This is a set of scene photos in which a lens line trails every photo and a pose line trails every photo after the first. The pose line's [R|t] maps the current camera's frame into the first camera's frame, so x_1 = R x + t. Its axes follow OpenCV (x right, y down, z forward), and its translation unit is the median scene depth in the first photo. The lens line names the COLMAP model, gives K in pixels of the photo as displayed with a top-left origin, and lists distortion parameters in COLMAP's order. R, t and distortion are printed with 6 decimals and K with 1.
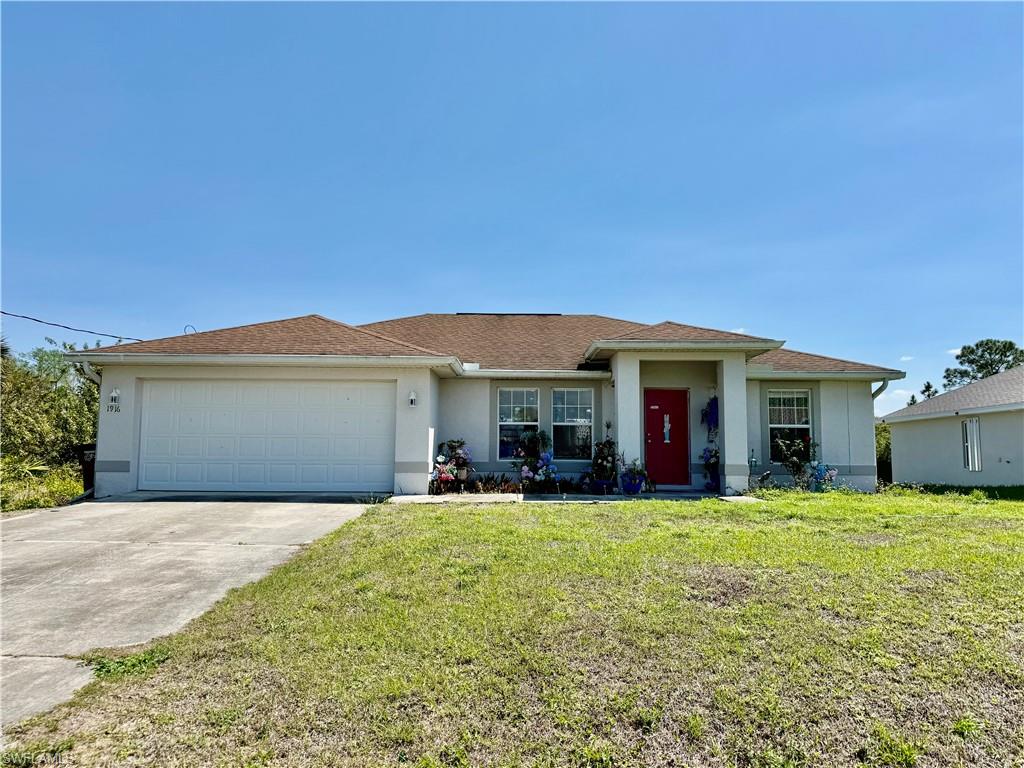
lens RADIAL K [[711.9, 0, 511.5], [0, 711.9, 384.7], [0, 0, 1]] dist [0.005697, 0.000508]
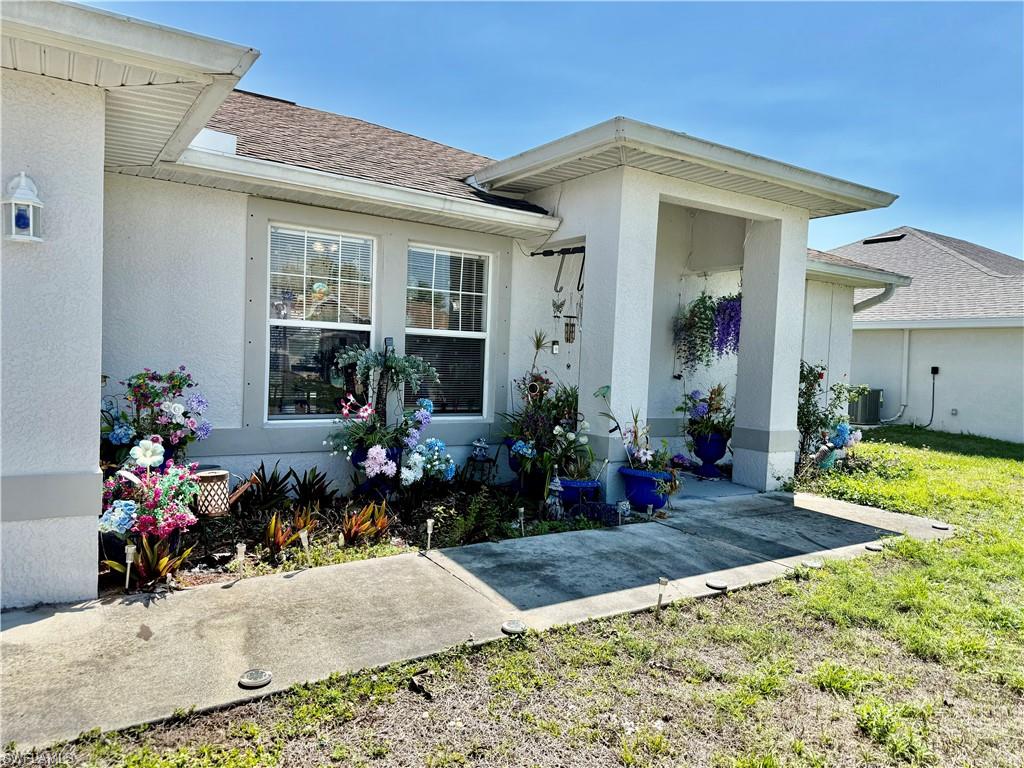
lens RADIAL K [[711.9, 0, 513.1], [0, 711.9, 384.6], [0, 0, 1]] dist [0.005697, 0.000508]
pose [[0.822819, 0.000719, 0.568303, -0.125983], [-0.087568, 0.988217, 0.125535, 0.030310], [-0.561516, -0.153058, 0.813187, 0.647540]]
